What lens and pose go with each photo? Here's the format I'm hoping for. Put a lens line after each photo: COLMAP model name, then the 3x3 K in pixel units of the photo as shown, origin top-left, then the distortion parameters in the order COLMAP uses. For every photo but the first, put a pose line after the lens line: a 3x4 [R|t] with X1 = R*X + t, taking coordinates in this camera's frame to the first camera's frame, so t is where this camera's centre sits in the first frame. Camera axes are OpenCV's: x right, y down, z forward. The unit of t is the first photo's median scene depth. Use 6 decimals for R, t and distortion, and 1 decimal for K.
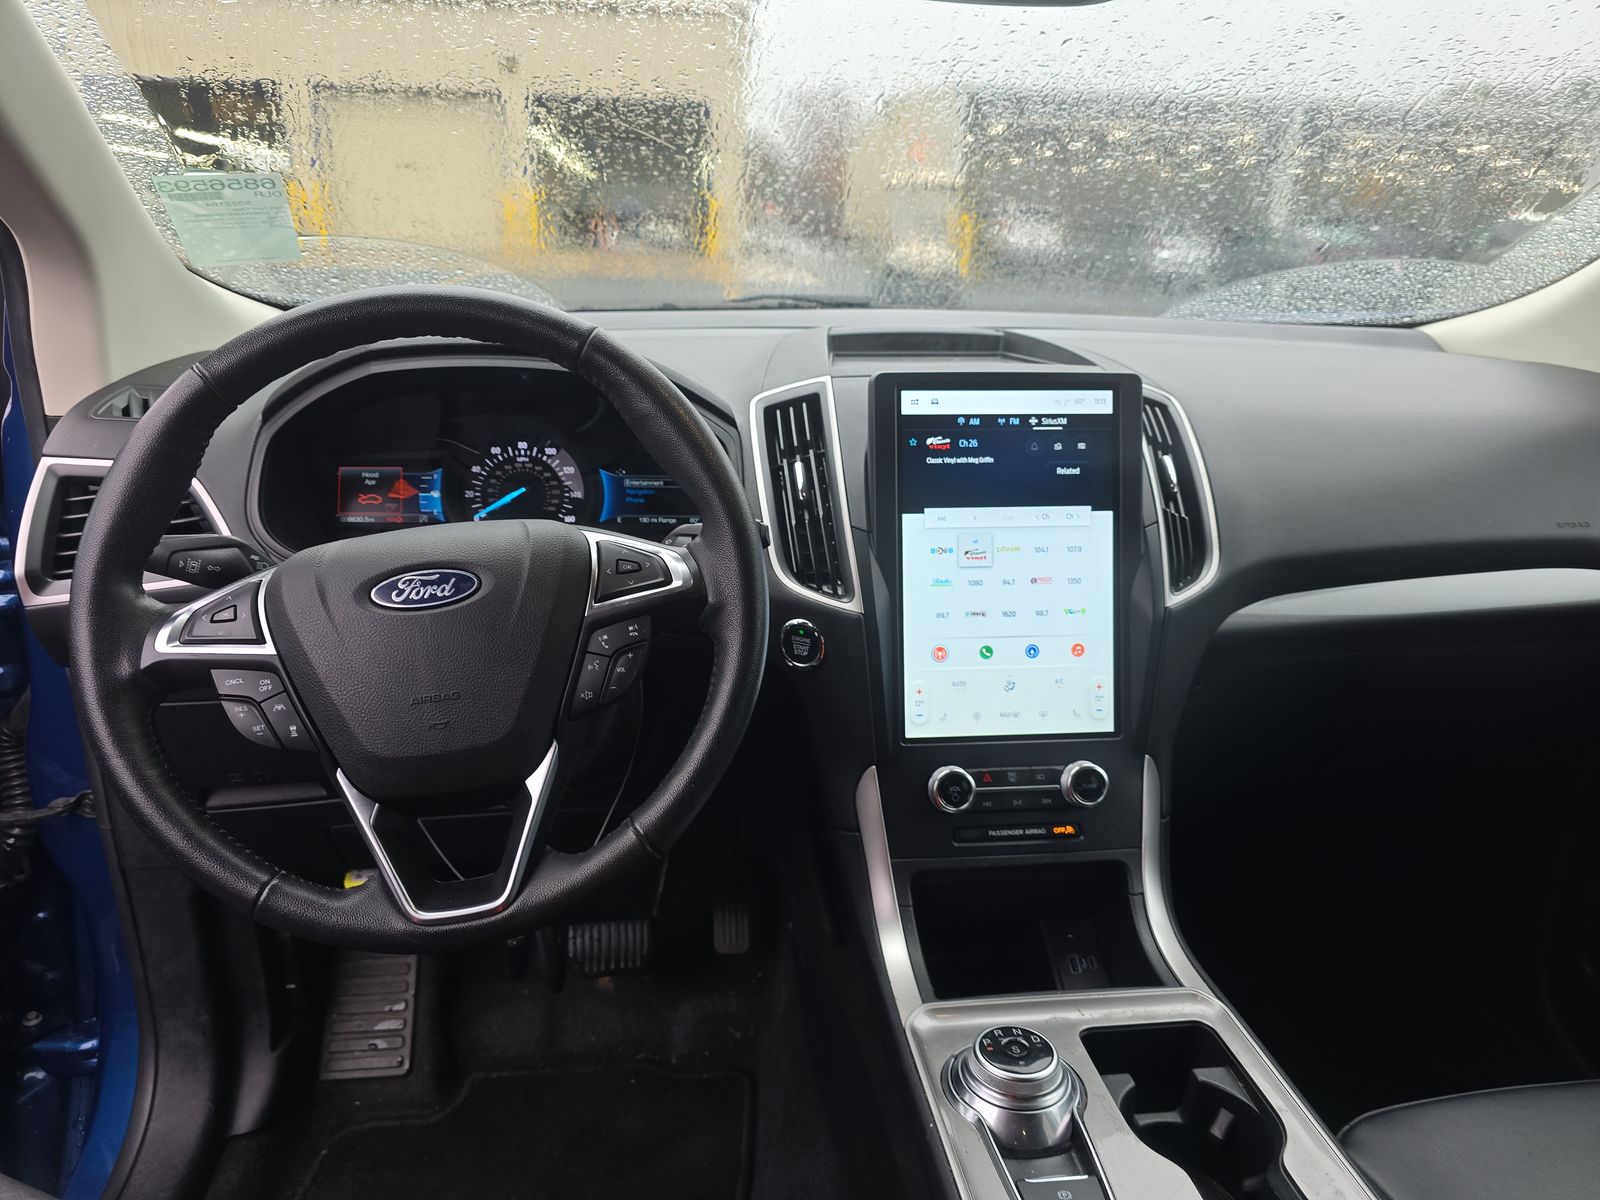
lens RADIAL K [[1046.5, 0, 850.5], [0, 1046.5, 626.8], [0, 0, 1]] dist [0.036611, -0.024808]
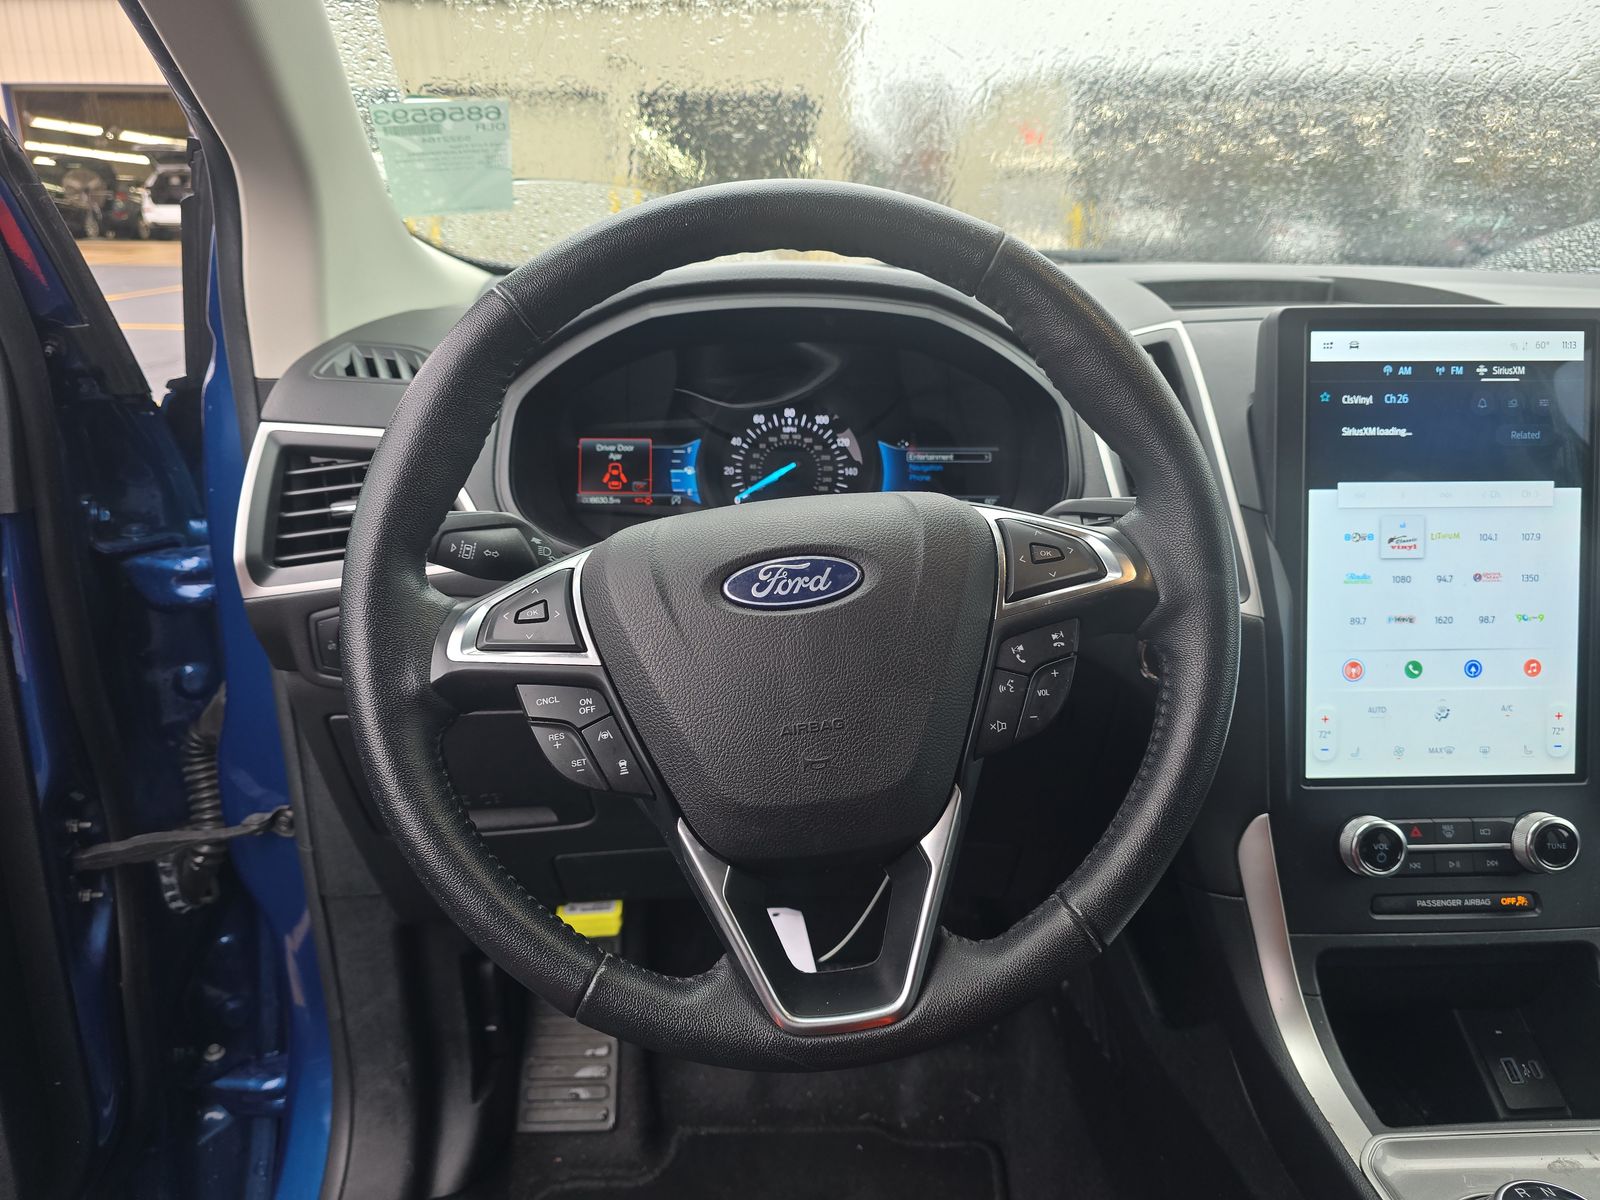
lens RADIAL K [[1046.5, 0, 858.9], [0, 1046.5, 630.1], [0, 0, 1]] dist [0.036611, -0.024808]
pose [[0.997252, 0.011479, -0.073193, -0.195316], [-0.011180, 0.999927, 0.004488, -0.003250], [0.073239, -0.003657, 0.997308, 0.168667]]
